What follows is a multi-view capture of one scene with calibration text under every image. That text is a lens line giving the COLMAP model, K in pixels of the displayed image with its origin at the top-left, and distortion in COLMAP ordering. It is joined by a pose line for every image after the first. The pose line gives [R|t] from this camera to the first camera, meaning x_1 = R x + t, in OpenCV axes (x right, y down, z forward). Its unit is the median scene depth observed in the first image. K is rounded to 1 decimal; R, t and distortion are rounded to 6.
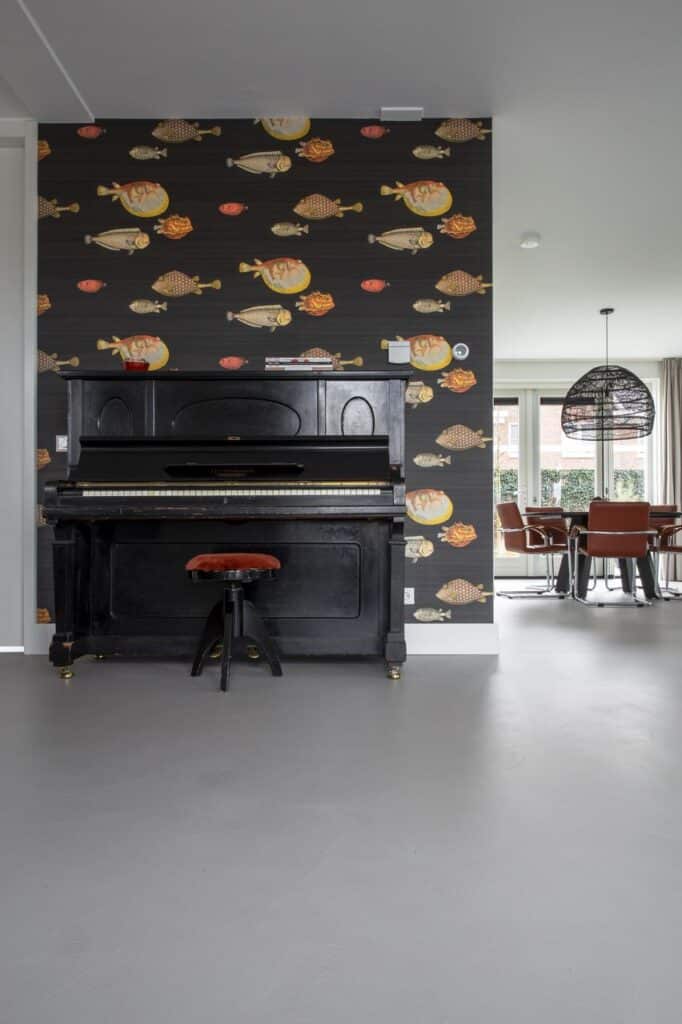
lens RADIAL K [[749.3, 0, 352.5], [0, 749.3, 530.9], [0, 0, 1]] dist [0.011766, 0.005135]
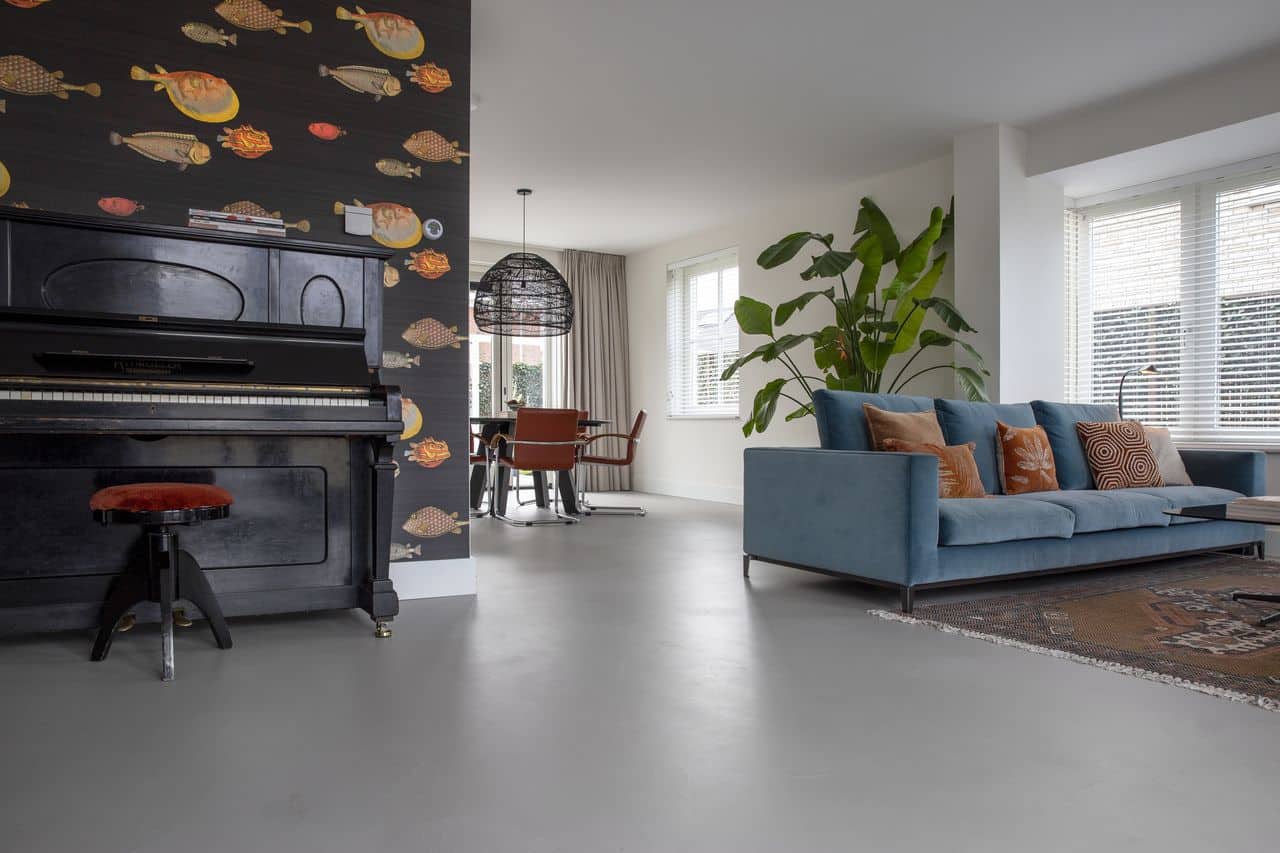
lens RADIAL K [[888.3, 0, 629.1], [0, 888.3, 450.2], [0, 0, 1]] dist [-0.070447, 0.047004]
pose [[0.860136, 0.002228, 0.510059, -0.163141], [-0.015727, 0.999631, 0.022154, -0.022121], [-0.509821, -0.027077, 0.859854, 0.053667]]
